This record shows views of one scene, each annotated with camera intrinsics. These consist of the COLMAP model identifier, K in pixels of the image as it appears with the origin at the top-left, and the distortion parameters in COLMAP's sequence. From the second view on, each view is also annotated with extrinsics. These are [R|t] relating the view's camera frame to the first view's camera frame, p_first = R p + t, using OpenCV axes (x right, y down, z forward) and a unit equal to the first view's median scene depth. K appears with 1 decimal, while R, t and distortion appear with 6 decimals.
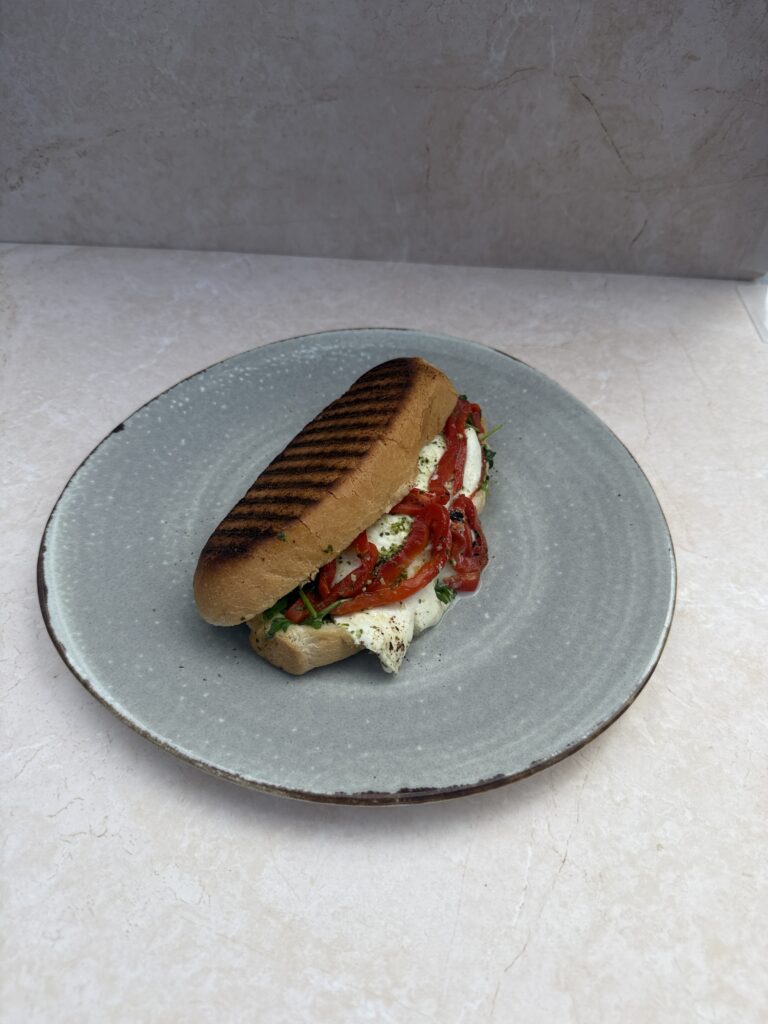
lens RADIAL K [[728.5, 0, 381.0], [0, 728.5, 498.6], [0, 0, 1]] dist [-0.061456, 0.040730]
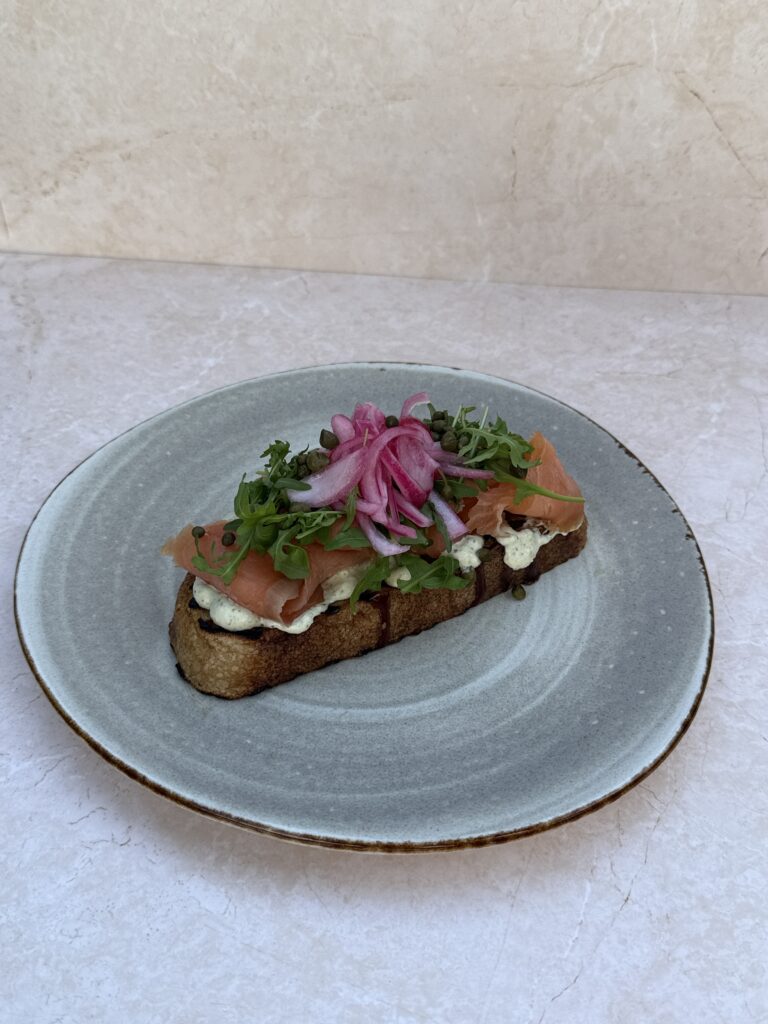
lens RADIAL K [[1056.8, 0, 392.8], [0, 1056.8, 515.3], [0, 0, 1]] dist [-0.015089, 0.000000]
pose [[0.996207, 0.025275, -0.083269, 0.040378], [-0.035748, 0.991284, -0.126797, 0.134825], [0.079339, 0.129293, 0.988427, -0.251010]]
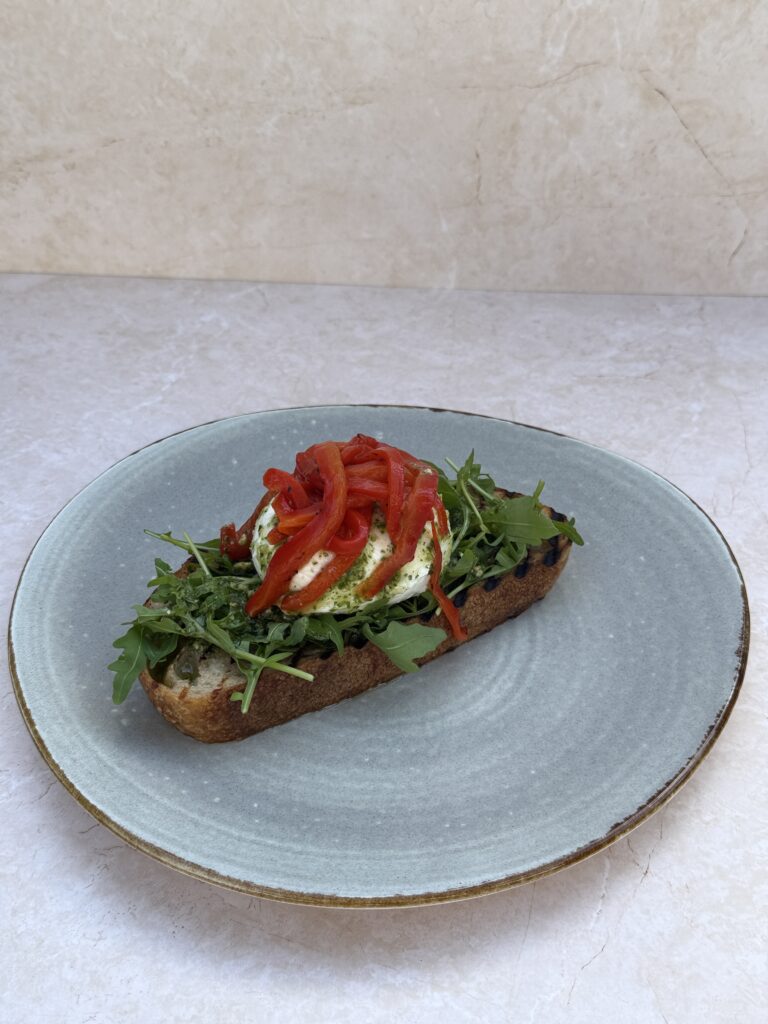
lens RADIAL K [[1225.5, 0, 386.6], [0, 1225.5, 518.2], [0, 0, 1]] dist [0.028093, 0.000000]
pose [[0.999672, -0.015101, -0.020670, -0.022052], [0.011176, 0.983908, -0.178327, 0.219638], [0.023030, 0.178037, 0.983754, -0.402819]]
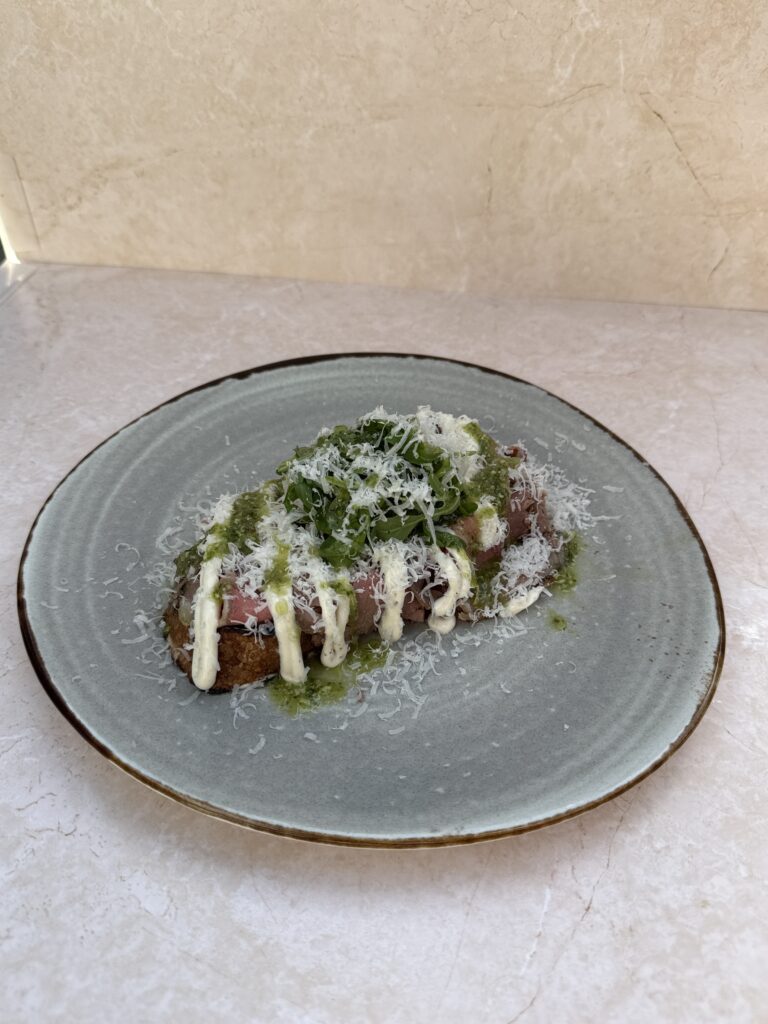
lens RADIAL K [[797.6, 0, 392.2], [0, 797.6, 515.4], [0, 0, 1]] dist [-0.058830, 0.040117]
pose [[0.994847, 0.043326, -0.091666, 0.058349], [-0.053259, 0.992631, -0.108844, 0.101832], [0.086275, 0.113166, 0.989823, 0.003487]]
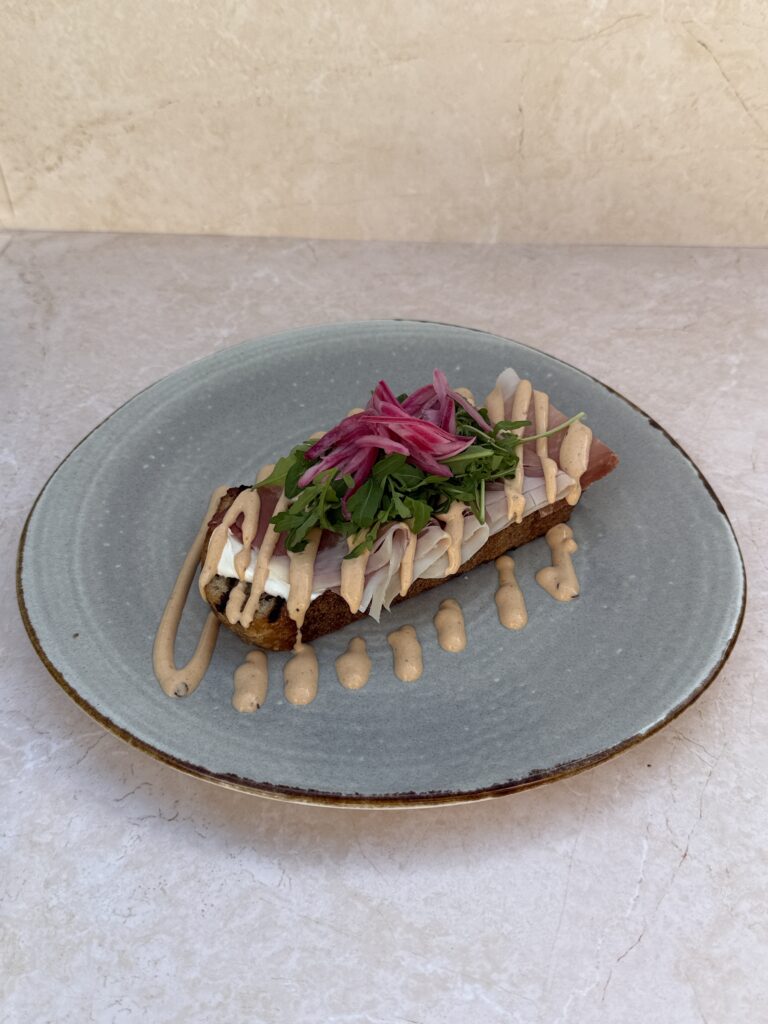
lens RADIAL K [[1012.2, 0, 390.9], [0, 1012.2, 514.5], [0, 0, 1]] dist [-0.020453, 0.000000]
pose [[0.997252, -0.008900, -0.073548, -0.007259], [0.001666, 0.995201, -0.097837, 0.135190], [0.074065, 0.097446, 0.992481, -0.197215]]
